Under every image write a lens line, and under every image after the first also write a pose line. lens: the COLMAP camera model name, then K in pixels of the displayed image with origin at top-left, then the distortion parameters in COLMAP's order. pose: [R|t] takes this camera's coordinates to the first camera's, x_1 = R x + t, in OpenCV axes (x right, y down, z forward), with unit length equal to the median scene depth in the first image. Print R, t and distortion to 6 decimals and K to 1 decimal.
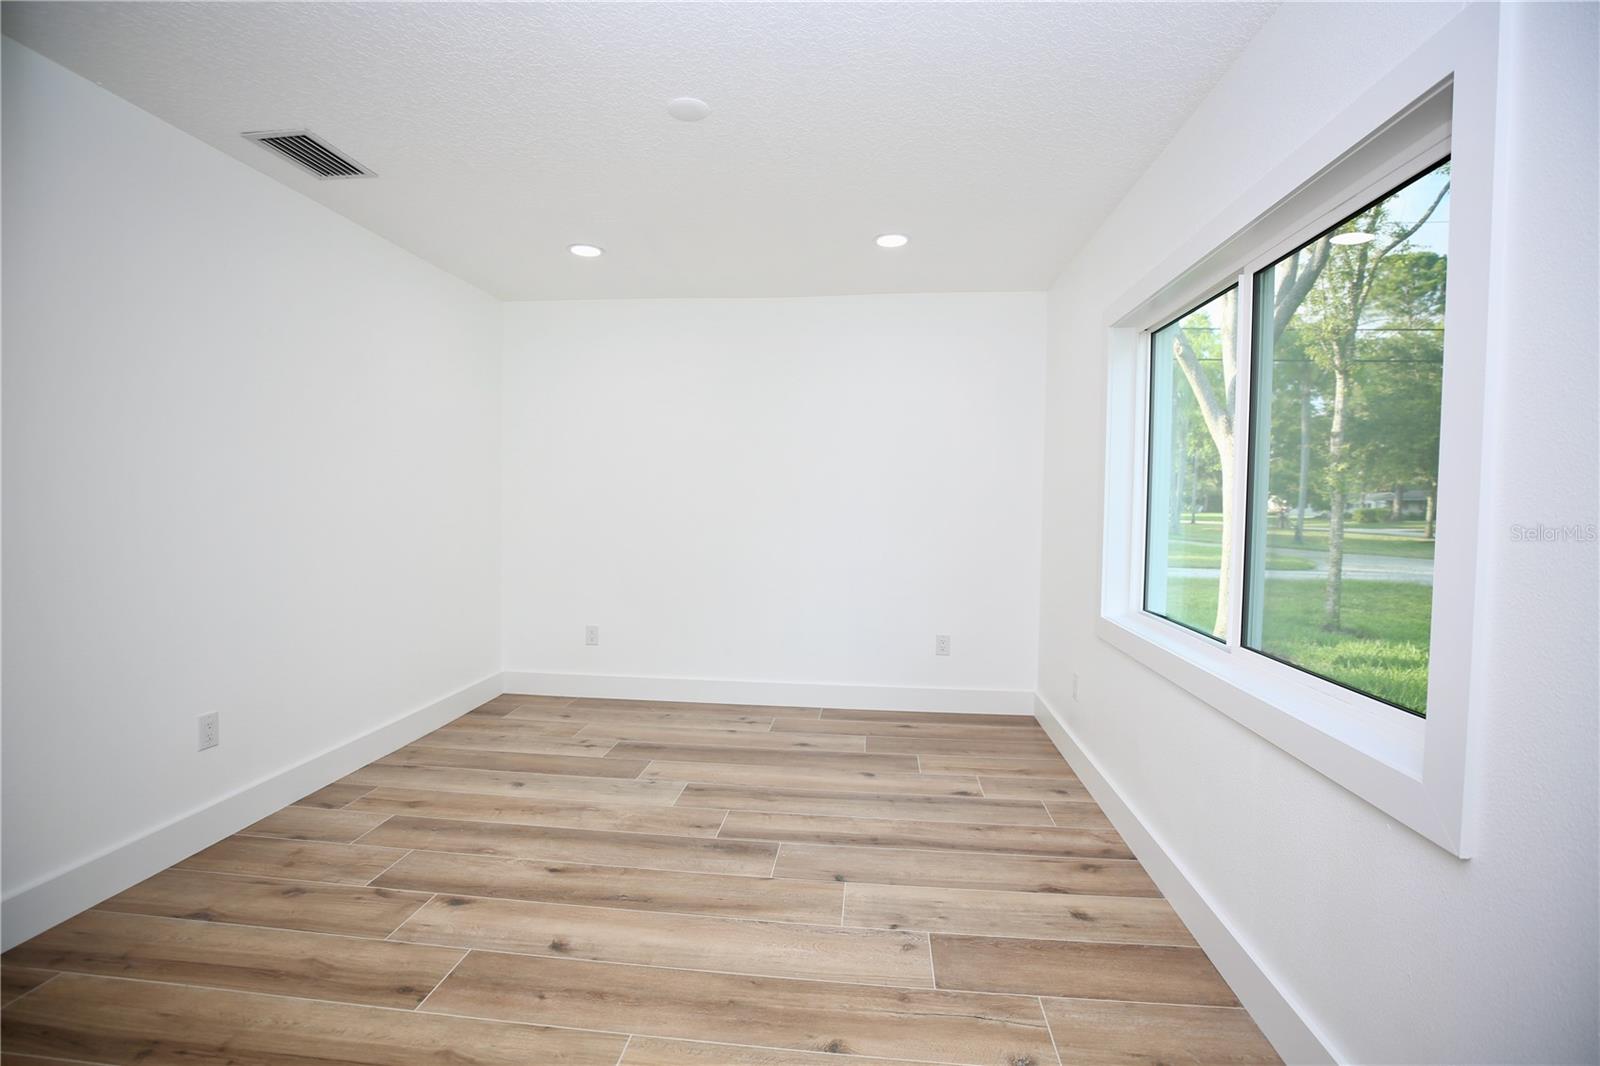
lens RADIAL K [[725.2, 0, 795.6], [0, 725.2, 533.2], [0, 0, 1]] dist [-0.042076, 0.010998]
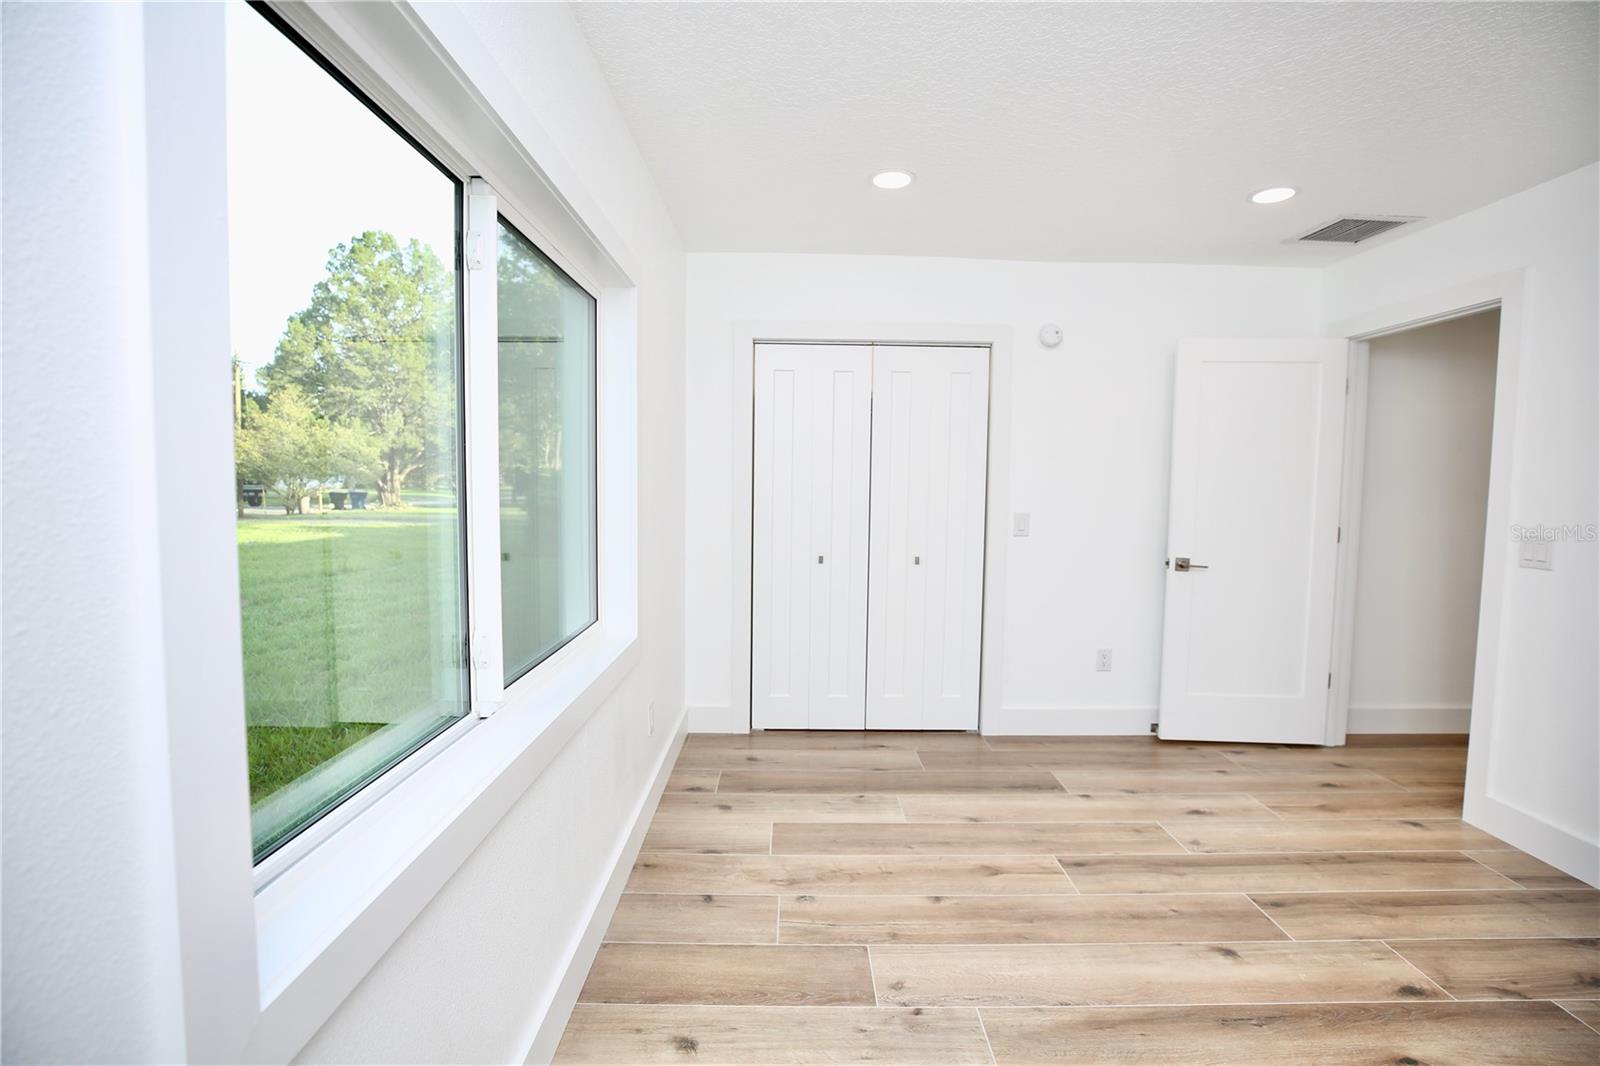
lens RADIAL K [[725.2, 0, 796.9], [0, 725.2, 531.0], [0, 0, 1]] dist [-0.042076, 0.010998]
pose [[-0.993146, -0.019463, -0.115248, 0.386843], [-0.032318, 0.993323, 0.110745, -0.109471], [0.112324, 0.113711, -0.987144, 1.744609]]
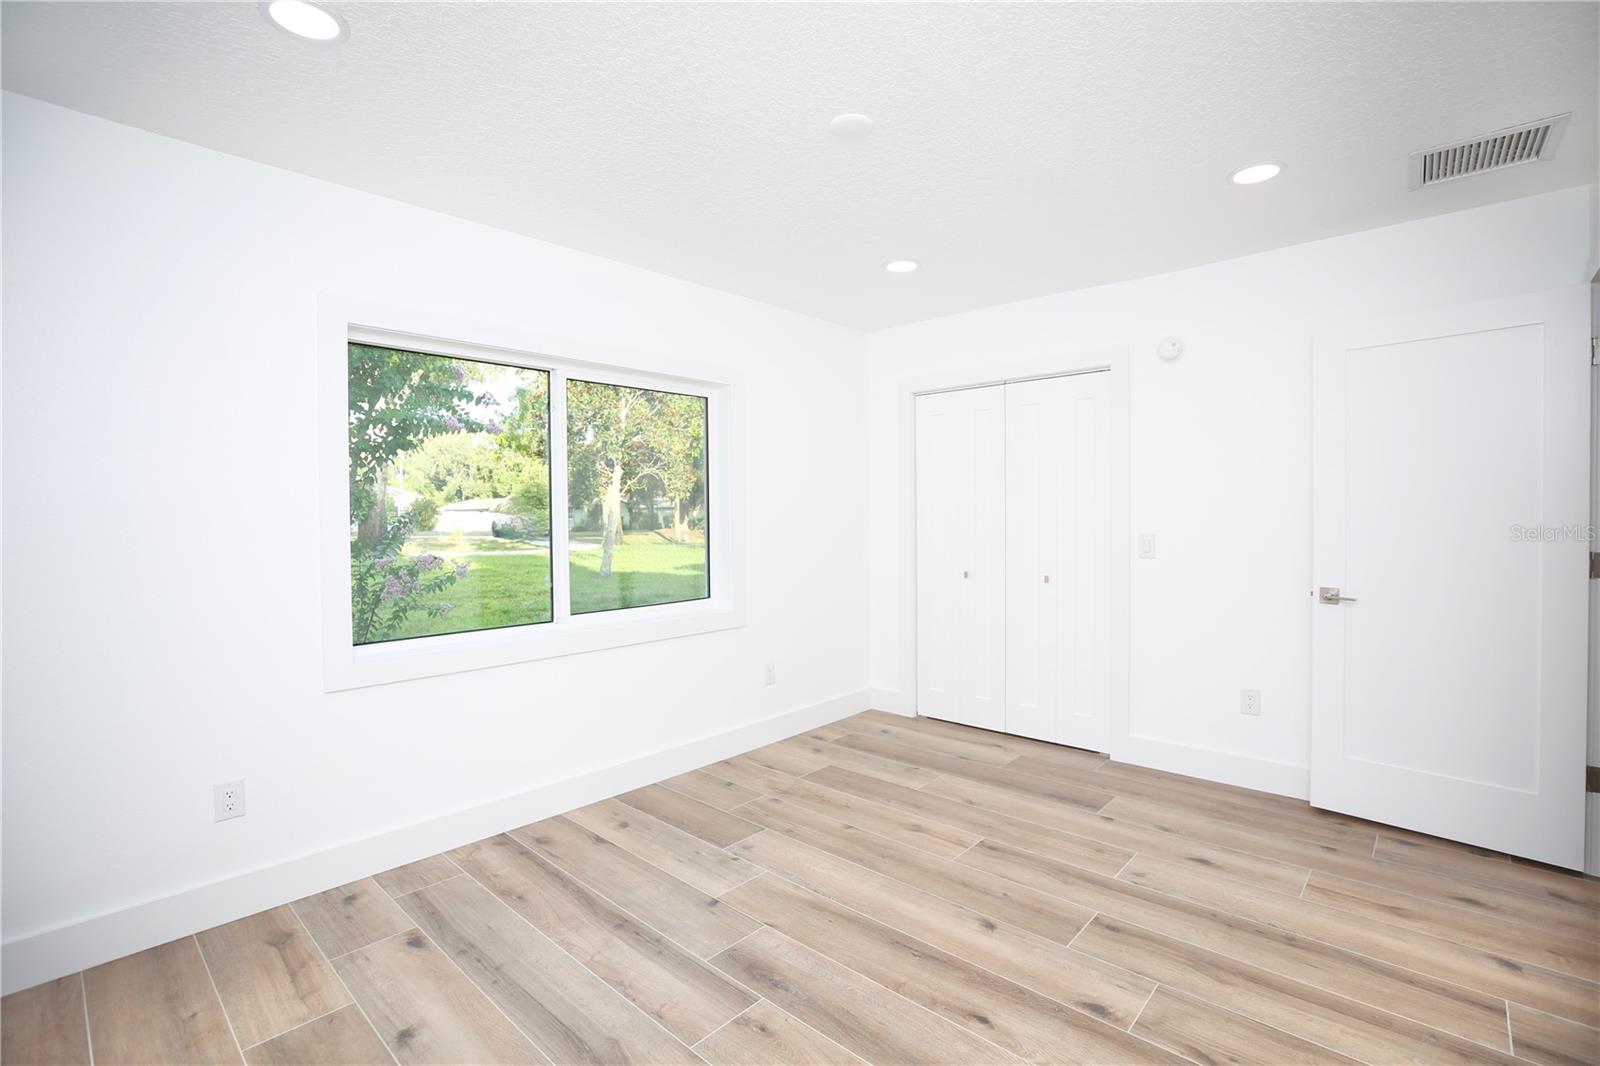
lens RADIAL K [[725.2, 0, 799.9], [0, 725.2, 537.1], [0, 0, 1]] dist [-0.042076, 0.010998]
pose [[-0.804573, -0.027099, 0.593235, -0.698593], [0.024281, 0.996622, 0.078457, -0.122656], [-0.593357, 0.077528, -0.801197, 1.904825]]
